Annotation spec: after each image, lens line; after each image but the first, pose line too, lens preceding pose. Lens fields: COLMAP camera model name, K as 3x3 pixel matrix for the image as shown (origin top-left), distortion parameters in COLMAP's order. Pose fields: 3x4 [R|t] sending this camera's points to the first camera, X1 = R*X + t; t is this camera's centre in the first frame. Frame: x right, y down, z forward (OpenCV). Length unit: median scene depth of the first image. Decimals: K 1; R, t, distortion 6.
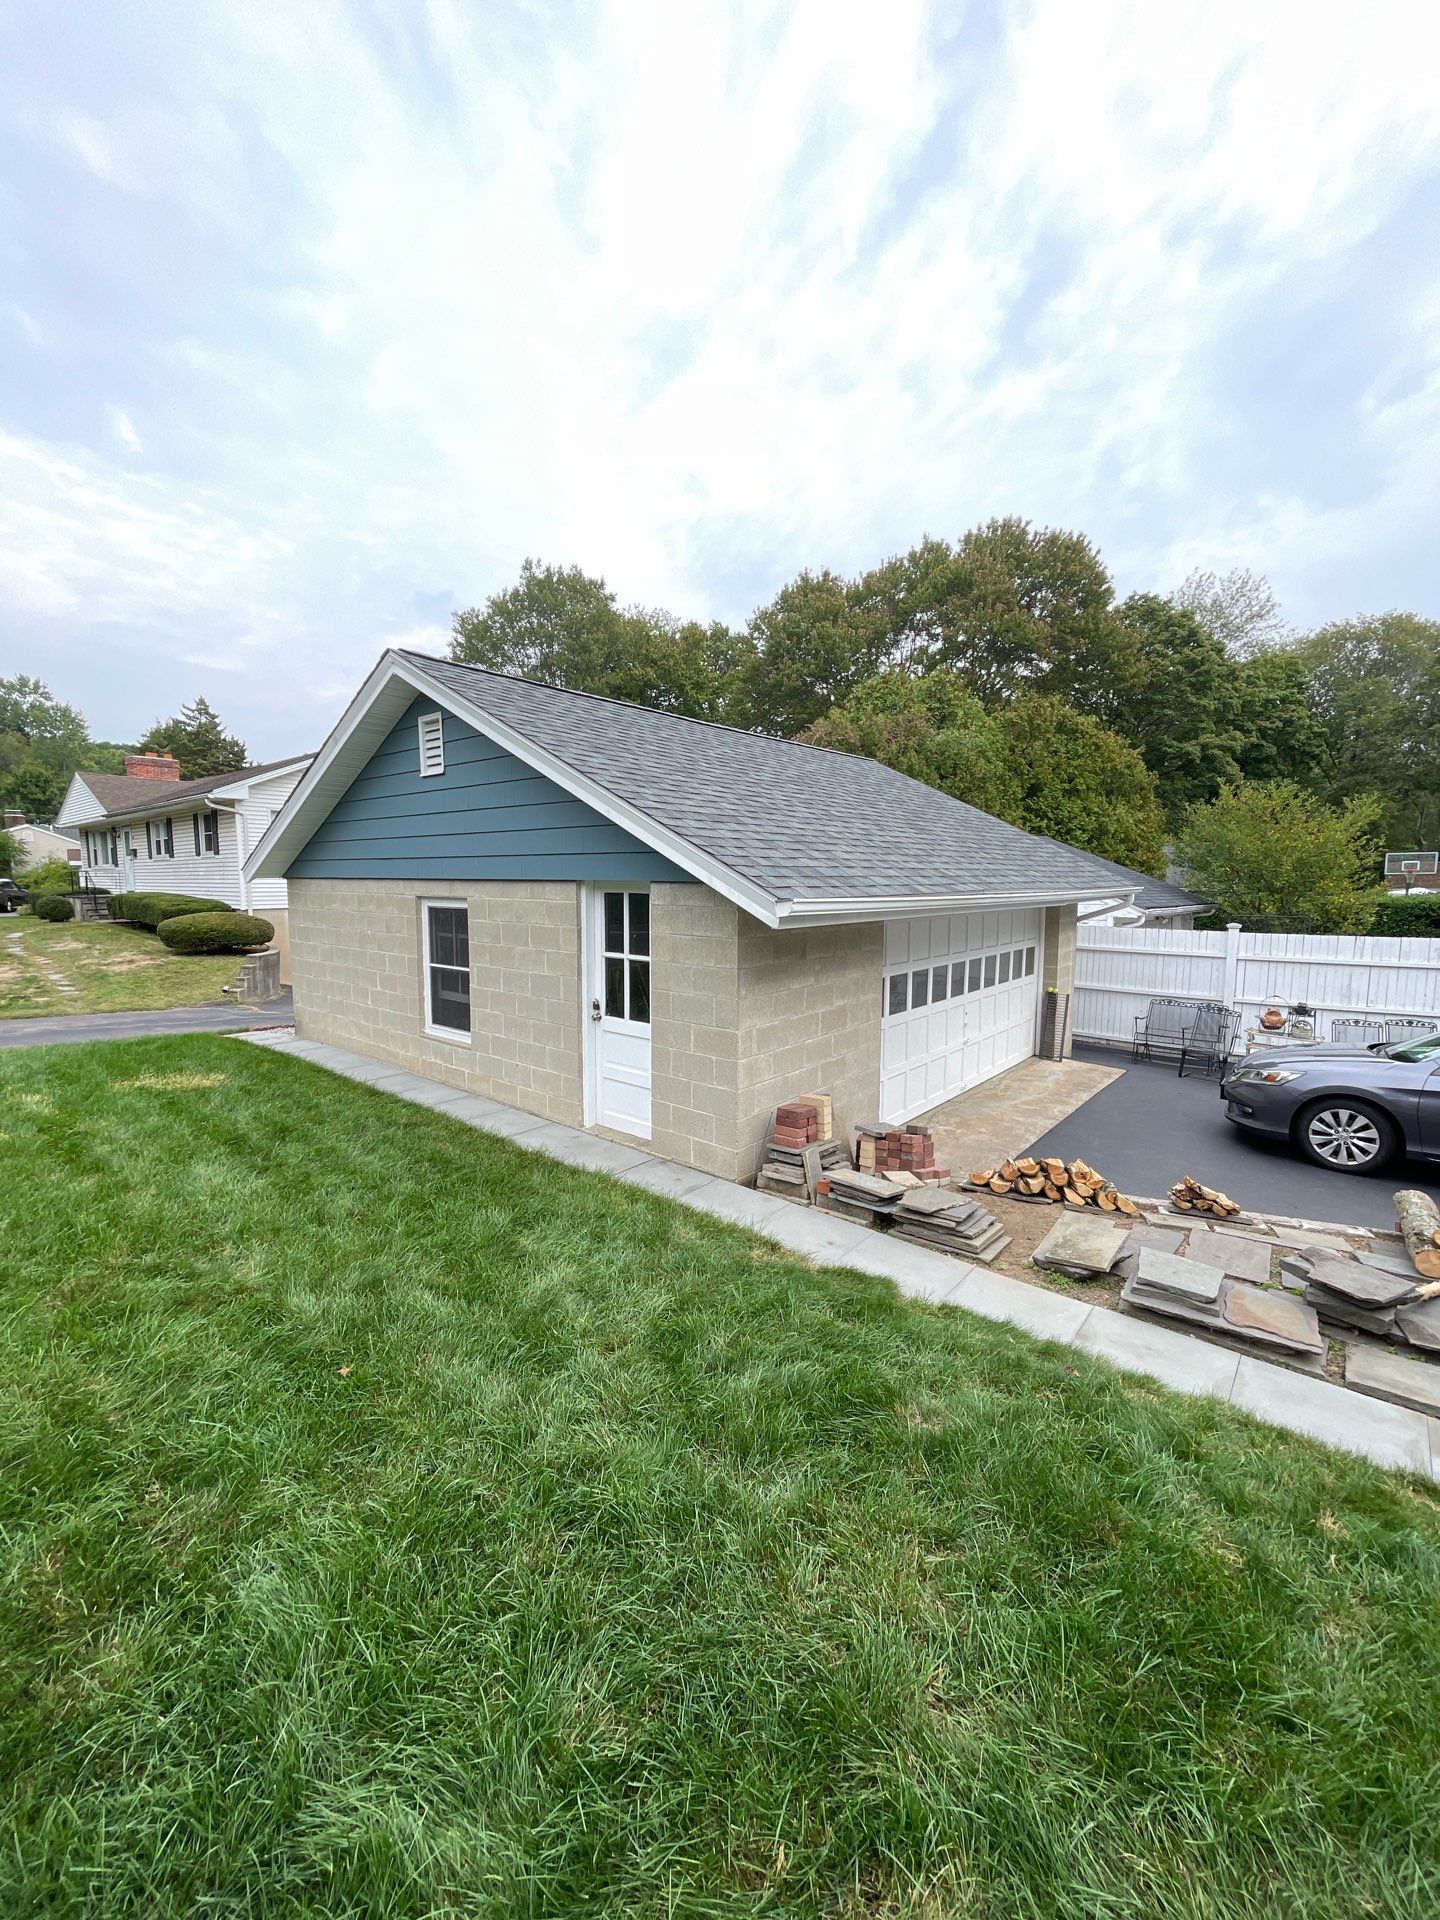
lens RADIAL K [[777.0, 0, 715.1], [0, 777.0, 958.5], [0, 0, 1]] dist [-0.000578, 0.000160]
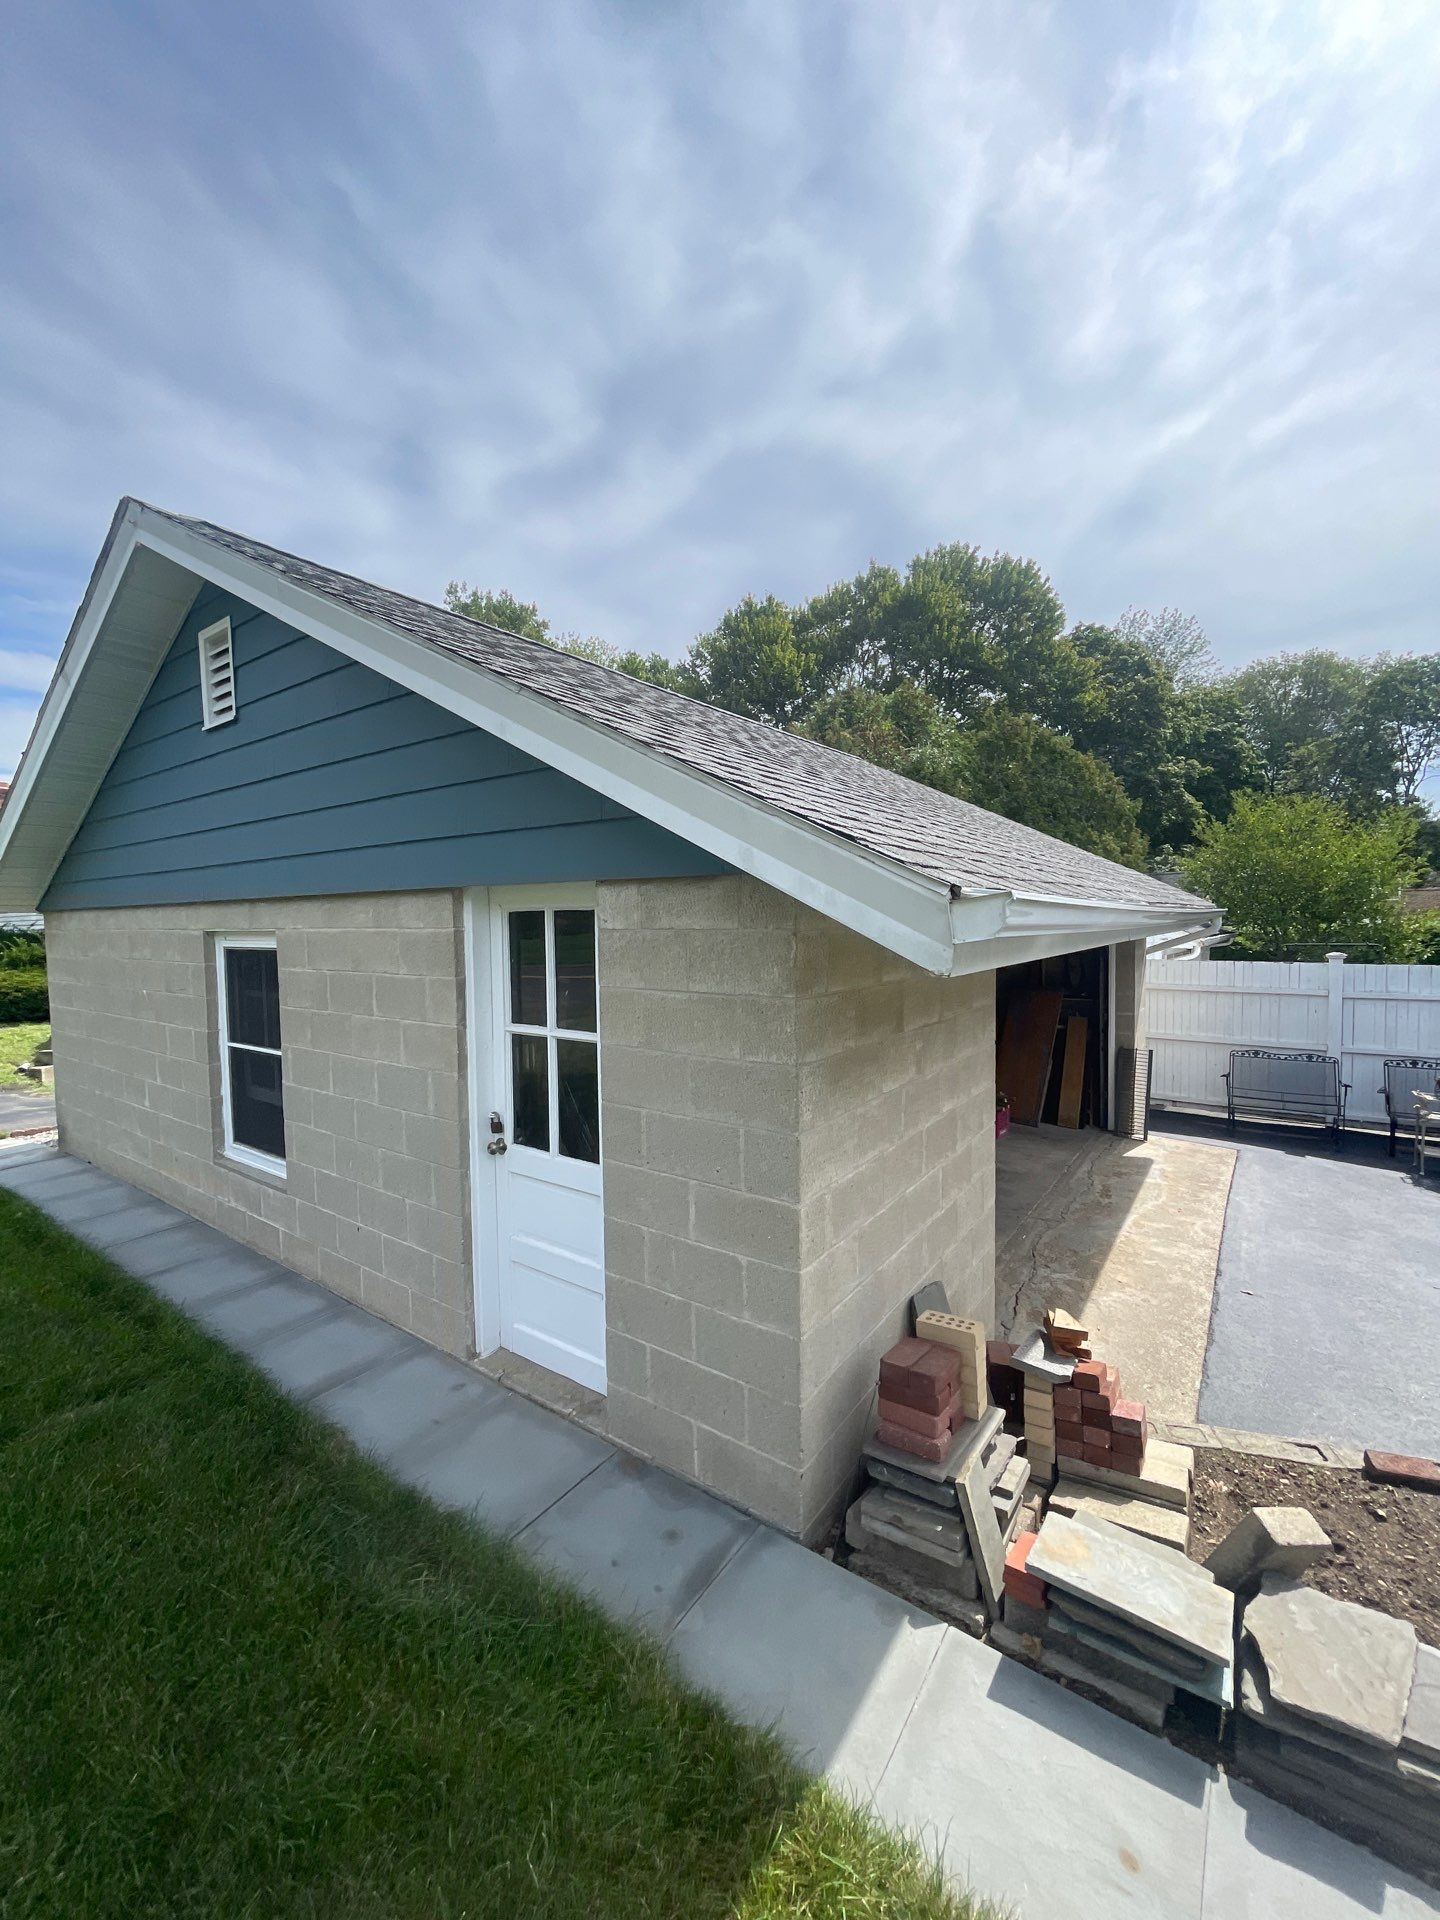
lens RADIAL K [[777.0, 0, 715.1], [0, 777.0, 958.5], [0, 0, 1]] dist [-0.000578, 0.000160]
pose [[0.996884, -0.020811, 0.076090, -0.030825], [0.025020, 0.998184, -0.054789, -0.014737], [-0.074812, 0.056522, 0.995594, 0.333344]]
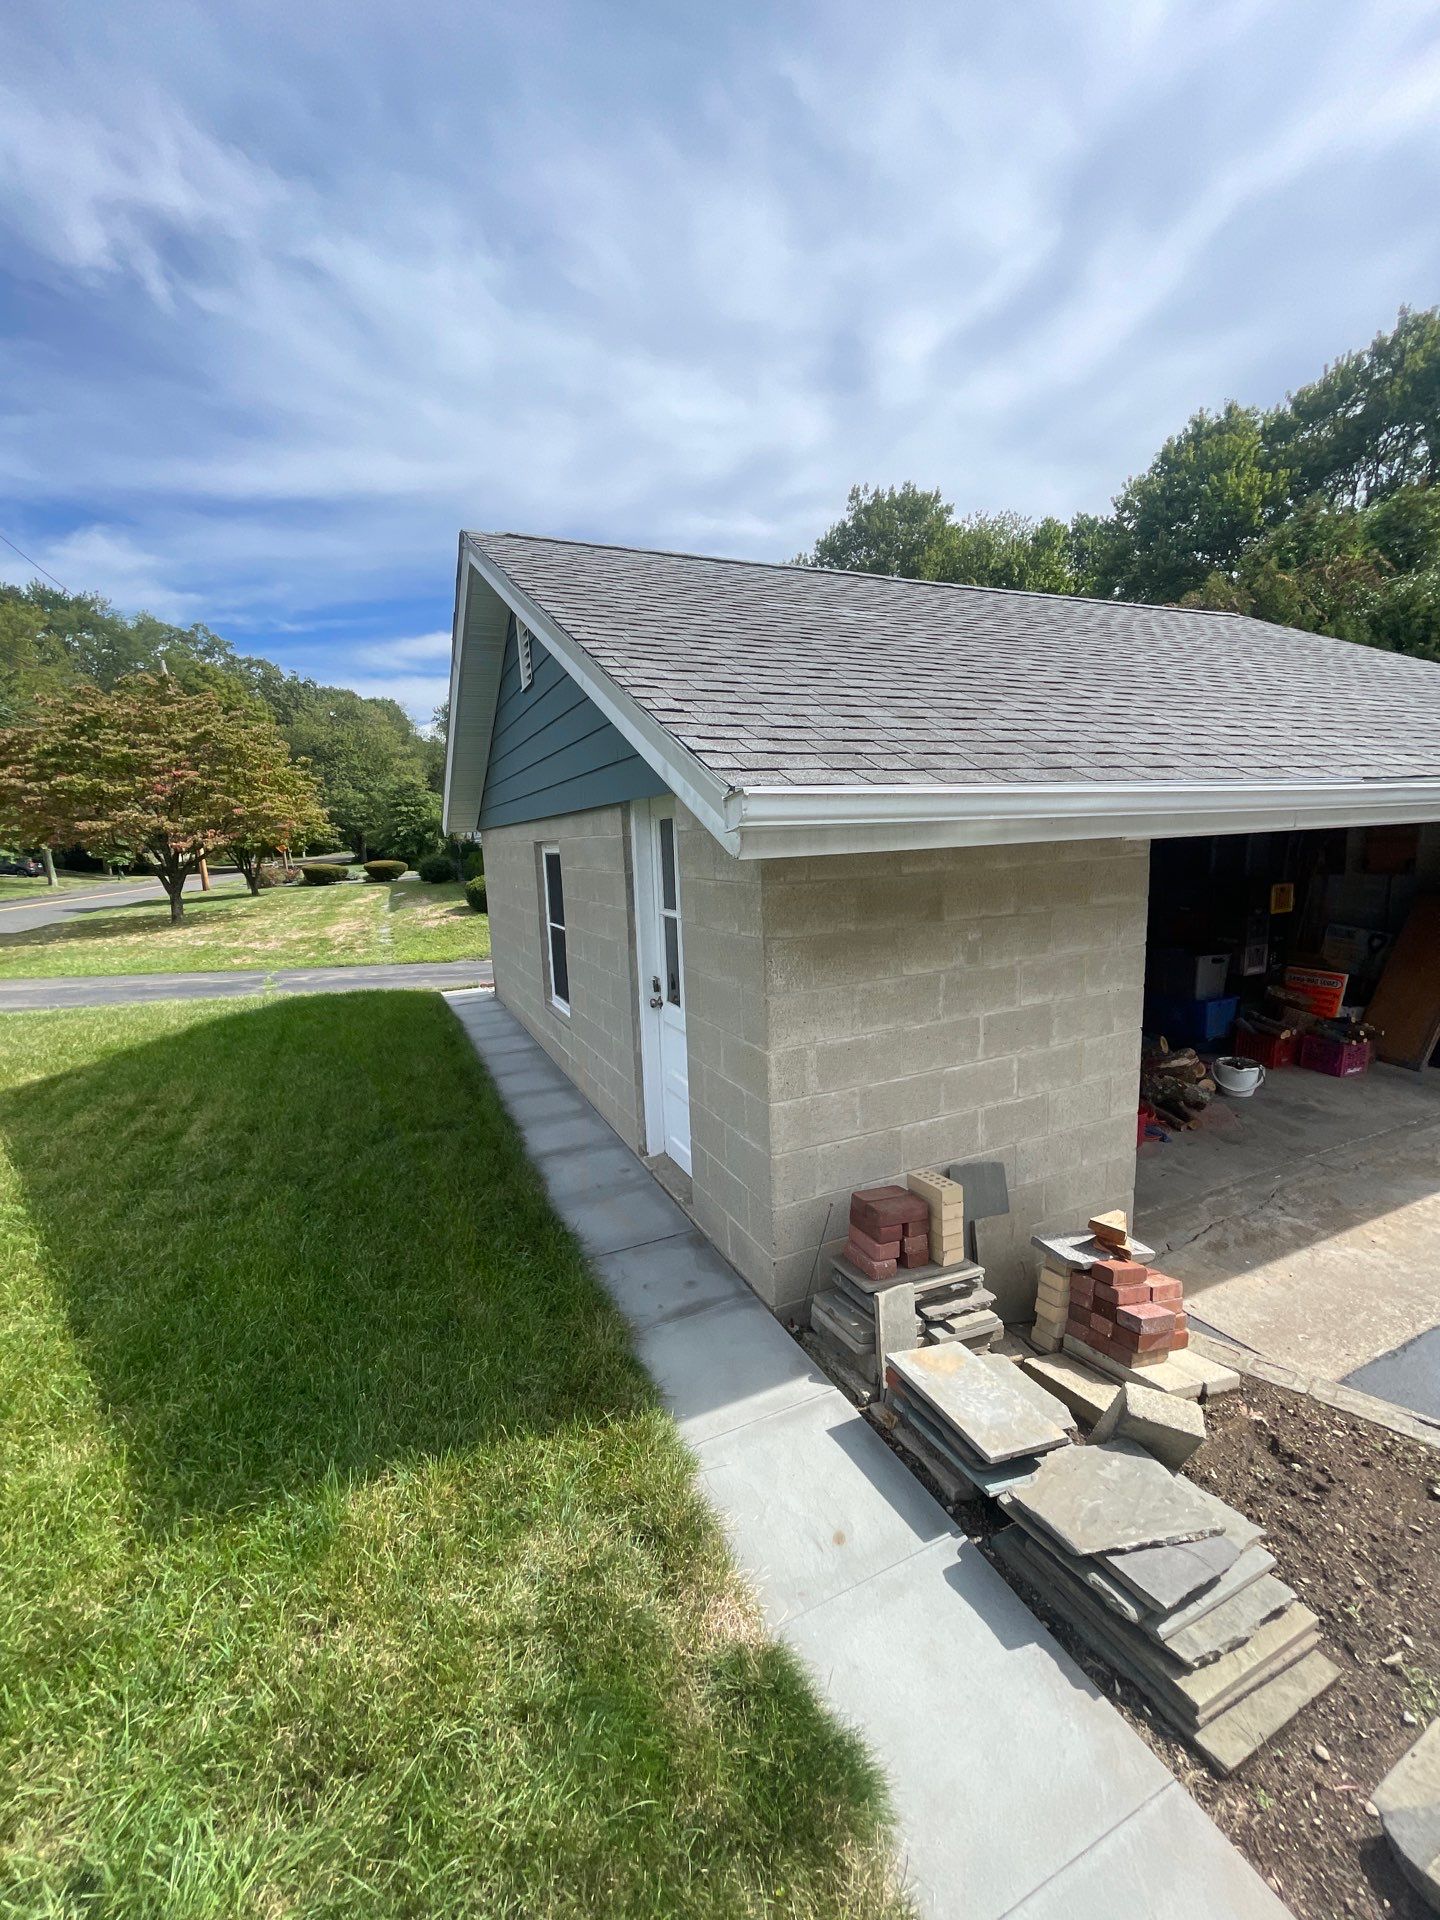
lens RADIAL K [[773.0, 0, 720.0], [0, 773.0, 960.0], [0, 0, 1]] dist [0.004144, 0.000599]
pose [[0.901194, 0.025283, -0.432678, 0.142012], [-0.000235, 0.998326, 0.057845, -0.001764], [0.433416, -0.052028, 0.899691, 0.299449]]
